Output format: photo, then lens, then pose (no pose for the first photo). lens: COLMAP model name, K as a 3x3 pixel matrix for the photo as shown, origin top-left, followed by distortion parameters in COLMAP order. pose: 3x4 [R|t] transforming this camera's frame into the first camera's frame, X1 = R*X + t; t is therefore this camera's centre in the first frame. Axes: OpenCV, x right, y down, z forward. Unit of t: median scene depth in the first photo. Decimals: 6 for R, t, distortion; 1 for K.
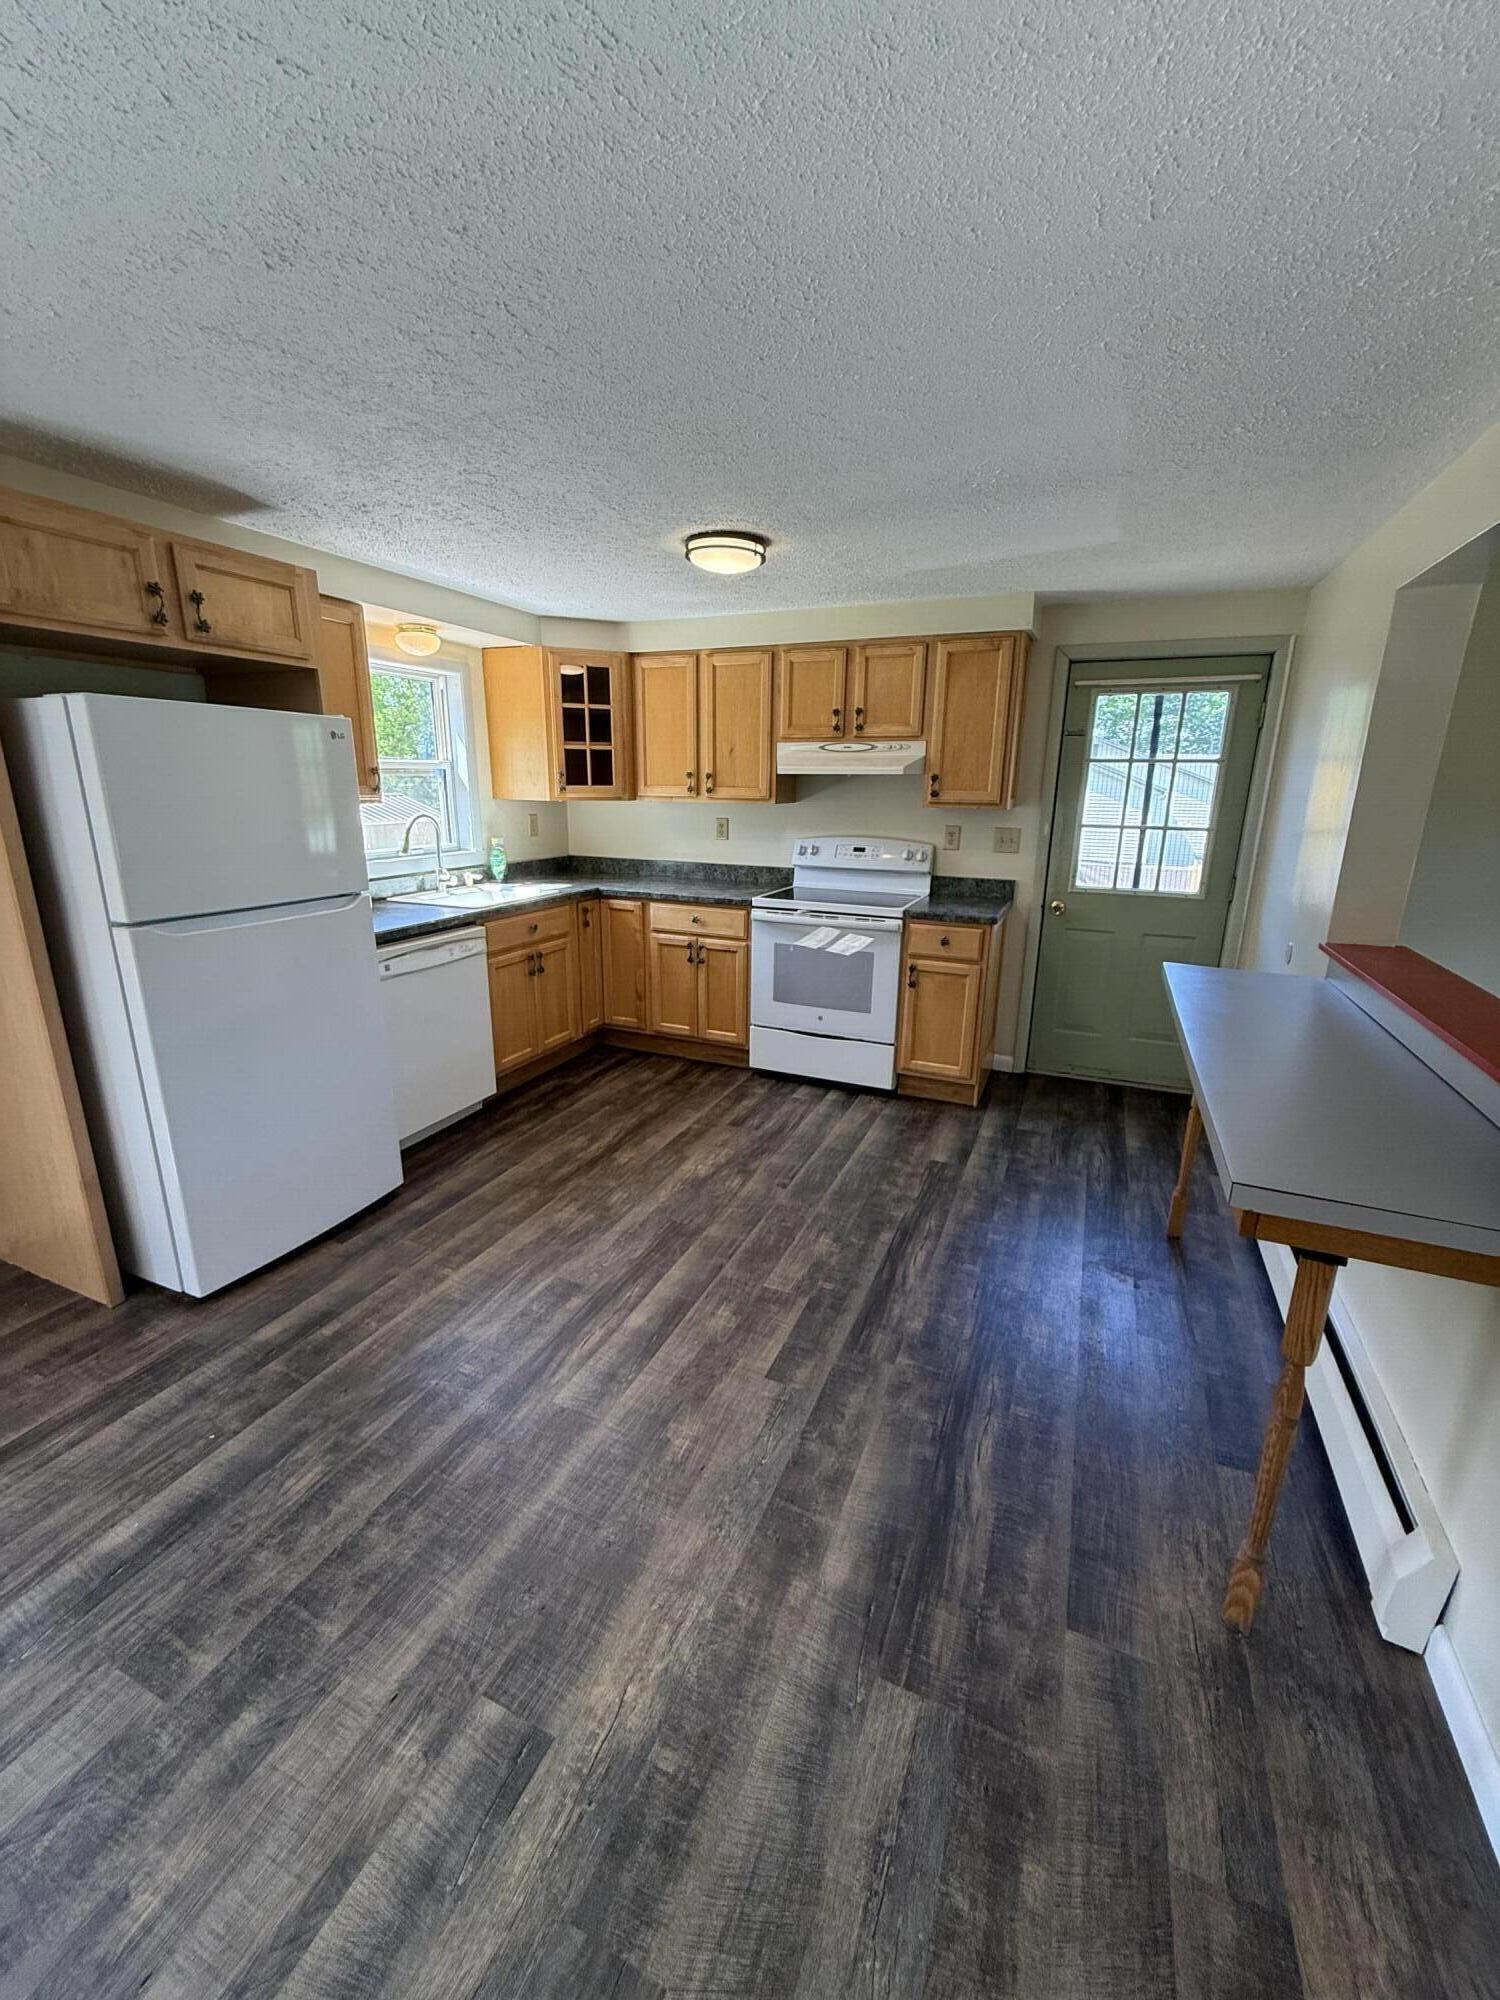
lens RADIAL K [[794.7, 0, 746.7], [0, 794.7, 995.6], [0, 0, 1]] dist [-0.000874, 0.000227]
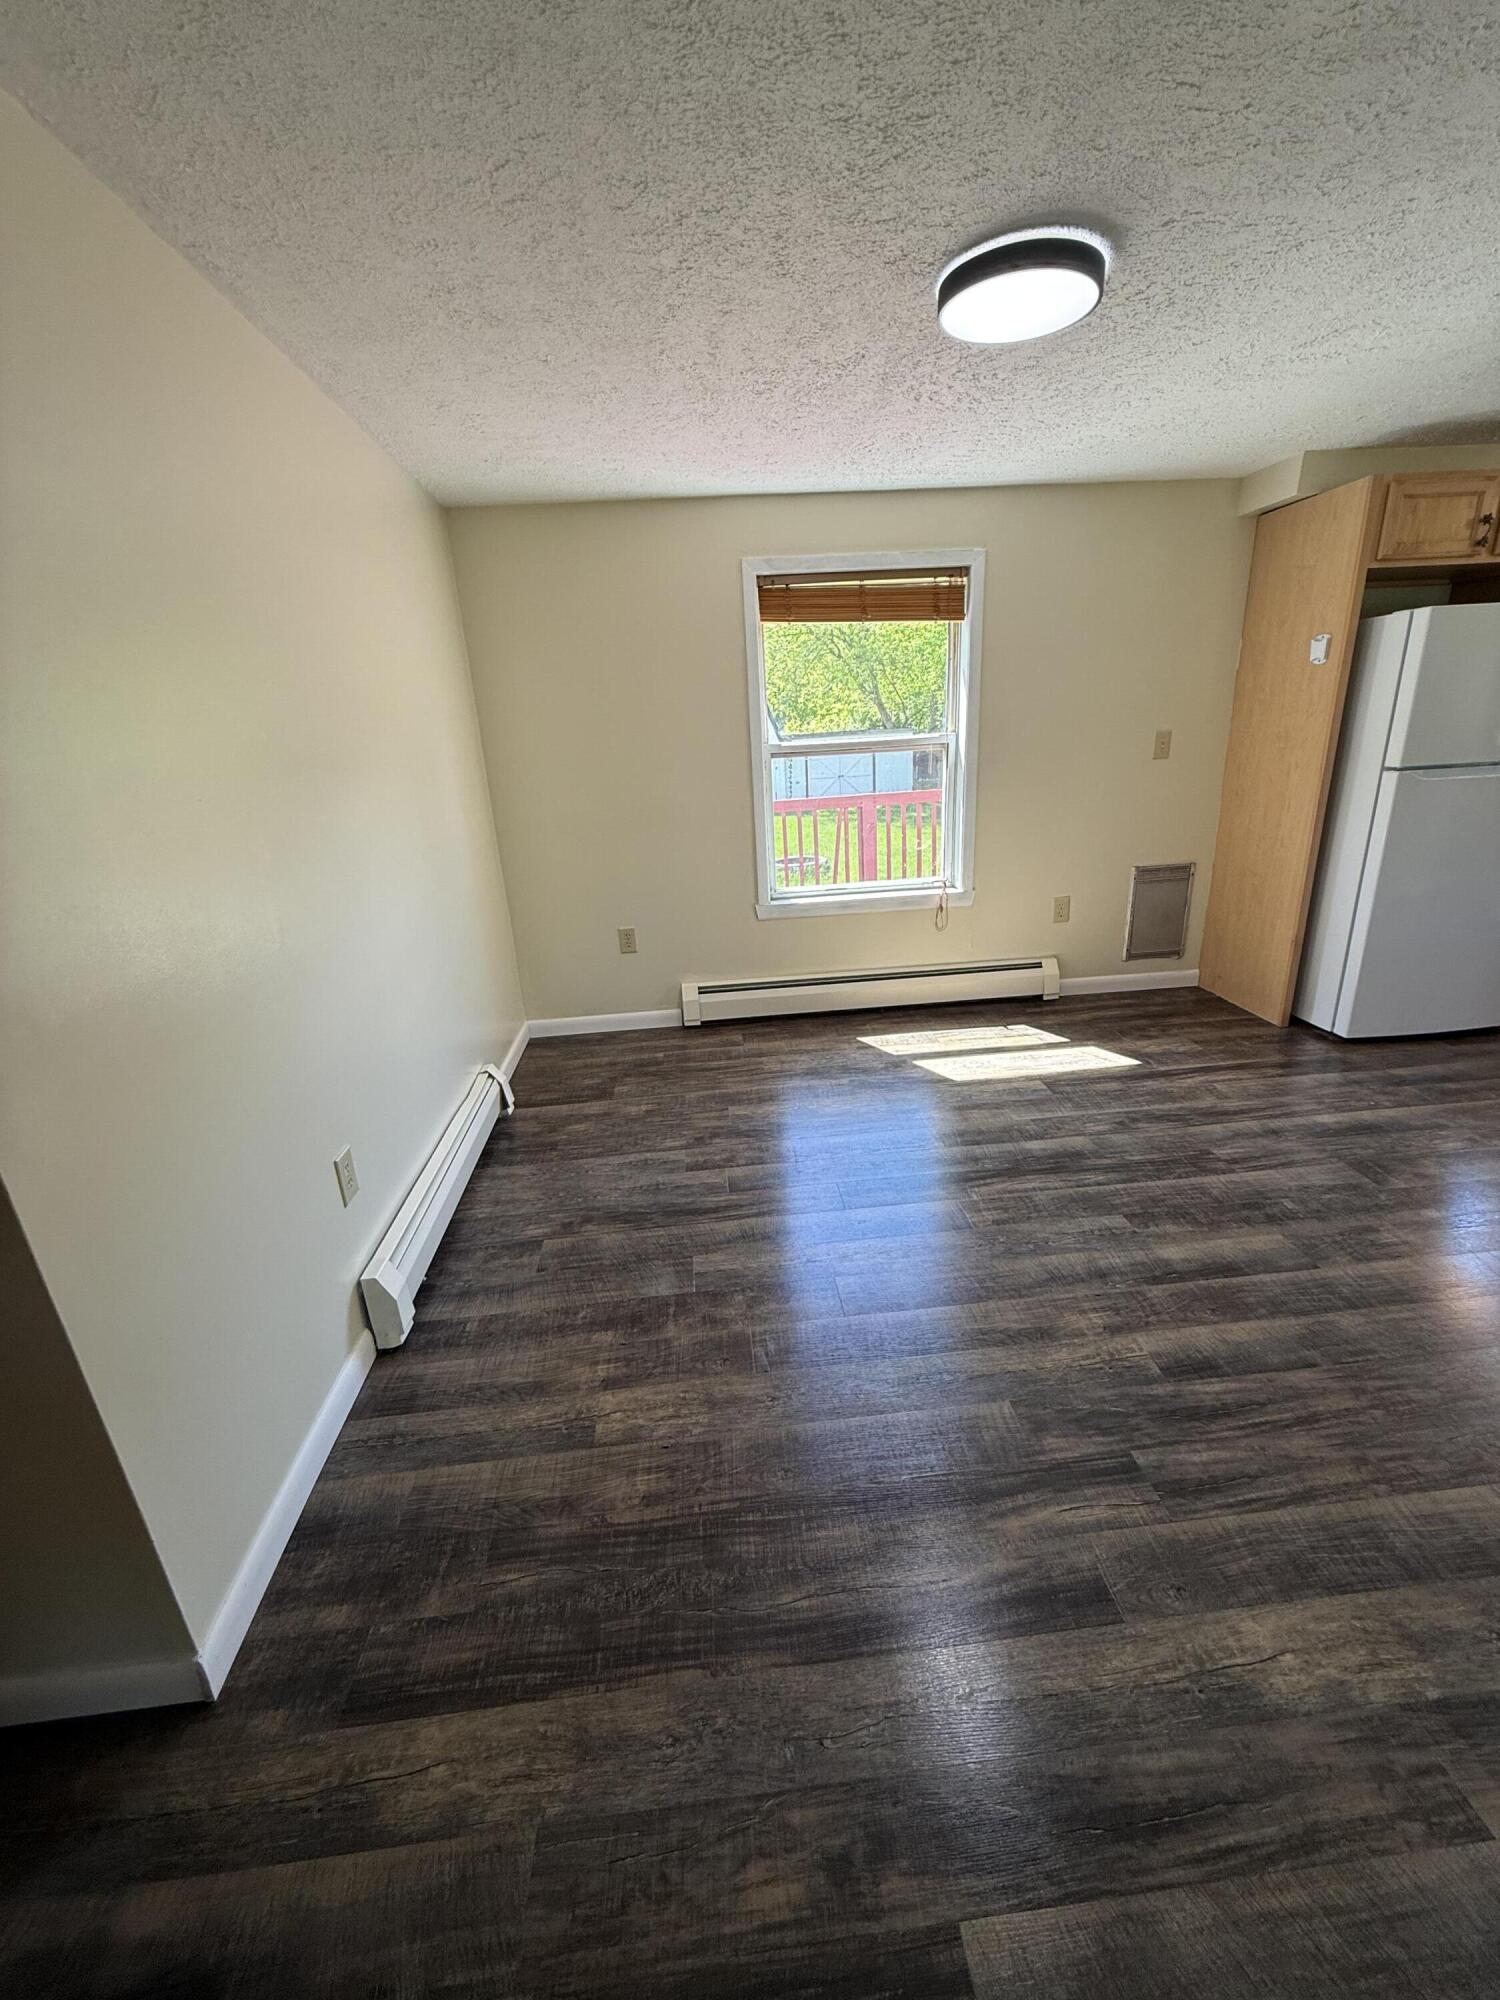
lens RADIAL K [[794.7, 0, 755.2], [0, 794.7, 987.3], [0, 0, 1]] dist [-0.000874, 0.000227]
pose [[0.469631, 0.251540, -0.846271, 0.011261], [-0.177272, 0.965898, 0.188722, 0.222173], [0.864882, 0.061390, 0.498207, -0.700320]]
